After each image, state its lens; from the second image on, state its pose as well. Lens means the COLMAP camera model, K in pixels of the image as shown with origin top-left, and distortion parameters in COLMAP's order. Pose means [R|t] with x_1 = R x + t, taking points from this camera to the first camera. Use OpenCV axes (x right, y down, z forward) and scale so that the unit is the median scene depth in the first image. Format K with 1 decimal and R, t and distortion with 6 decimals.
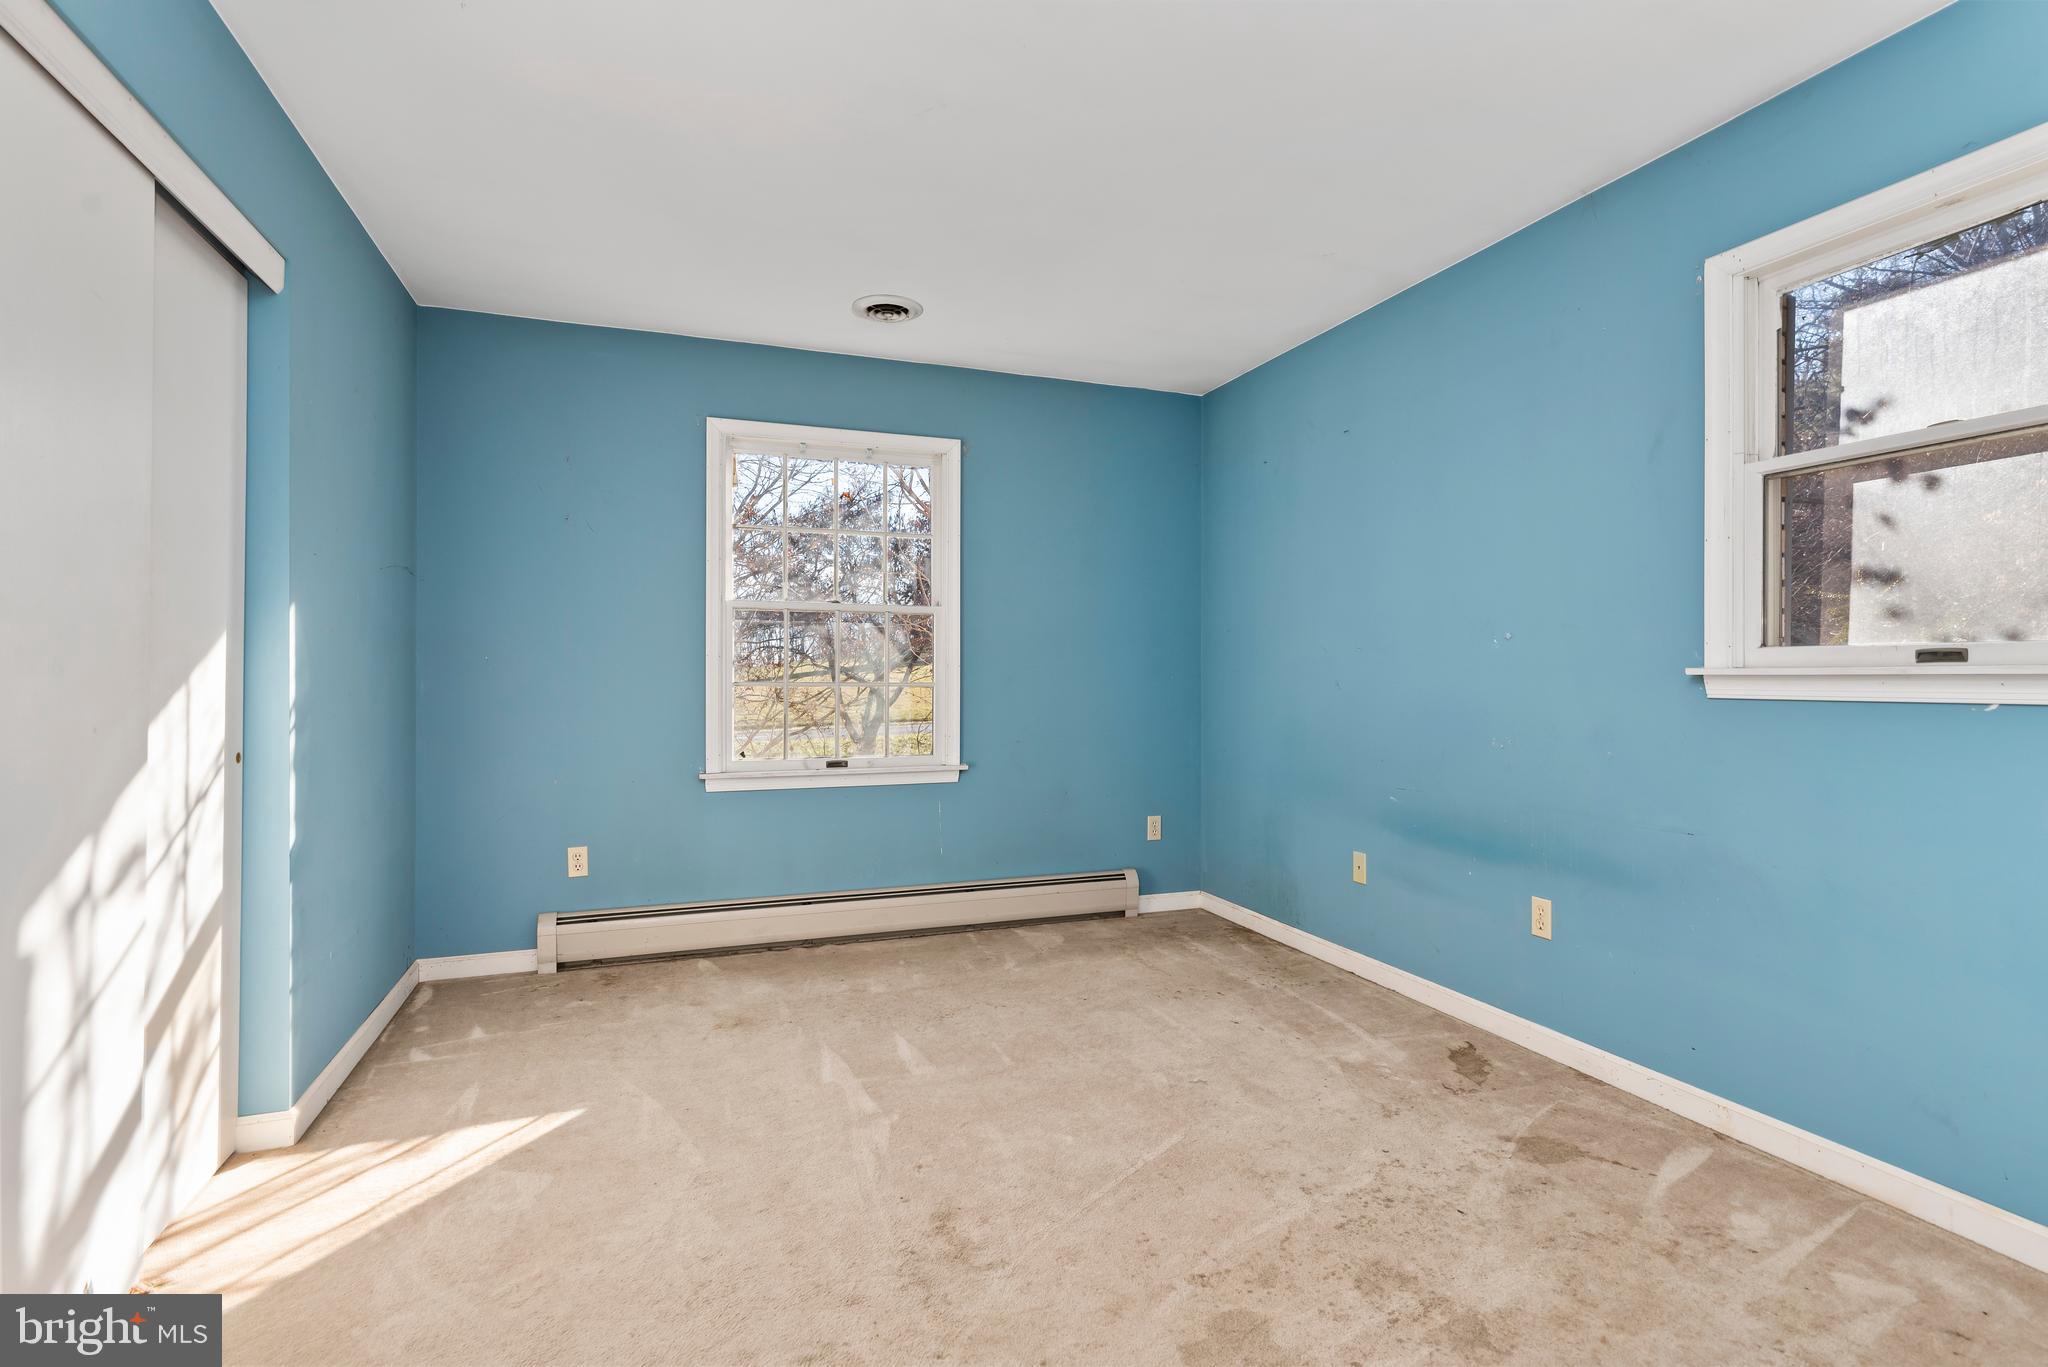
lens RADIAL K [[1005.1, 0, 1027.2], [0, 1005.1, 680.1], [0, 0, 1]] dist [-0.005057, 0.000754]
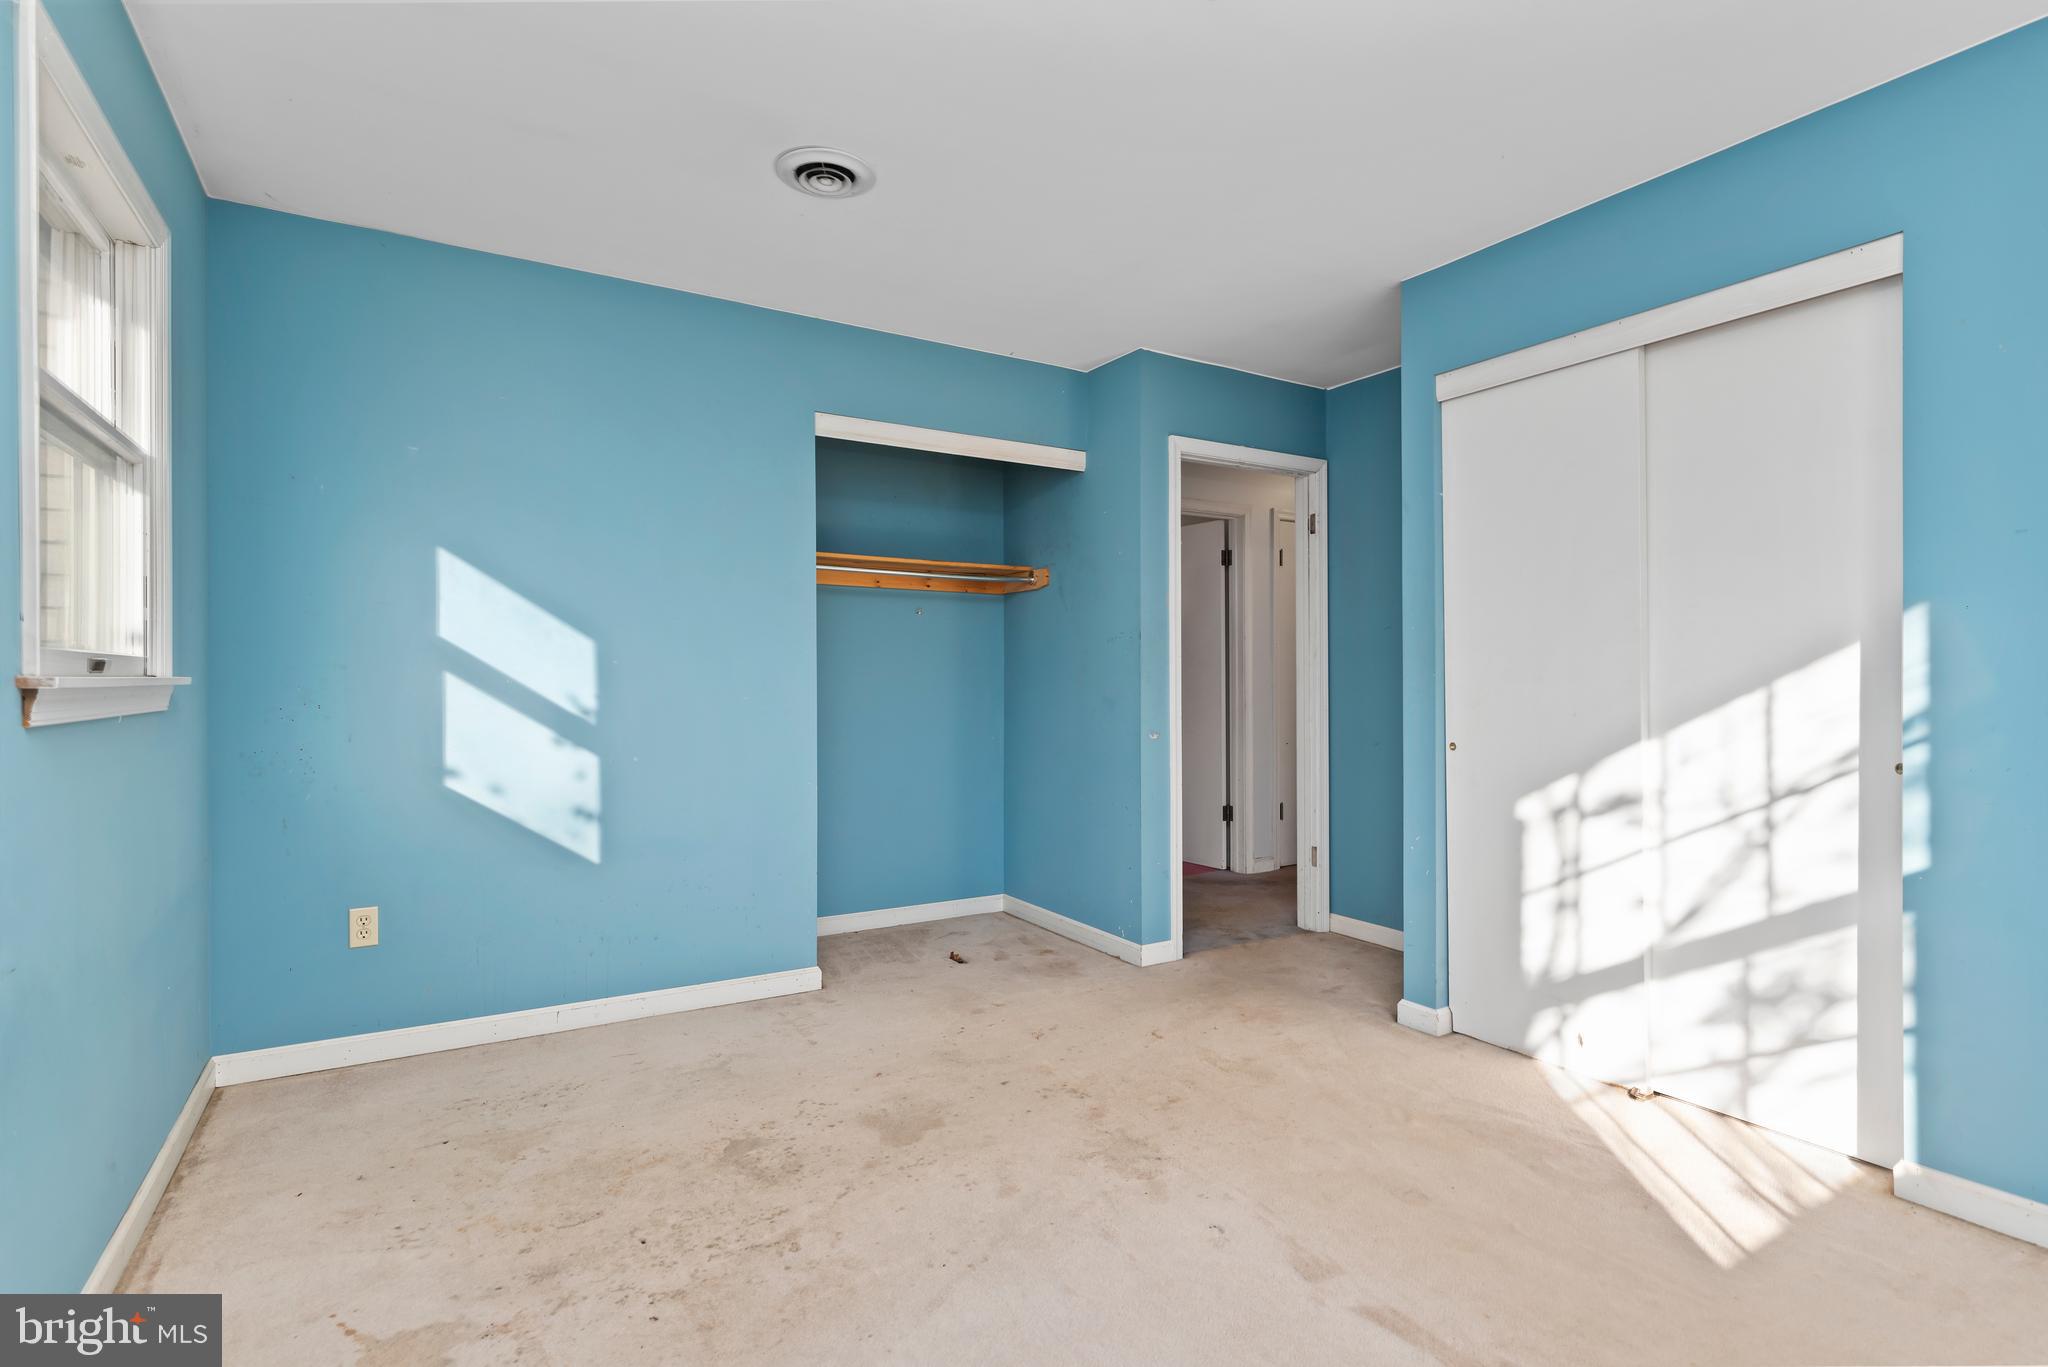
lens RADIAL K [[1005.1, 0, 1021.3], [0, 1005.1, 689.6], [0, 0, 1]] dist [-0.005057, 0.000754]
pose [[-0.982168, 0.000239, -0.188005, 0.255254], [-0.003902, 0.999758, 0.021654, -0.017790], [0.187965, 0.022002, -0.981929, 1.968864]]
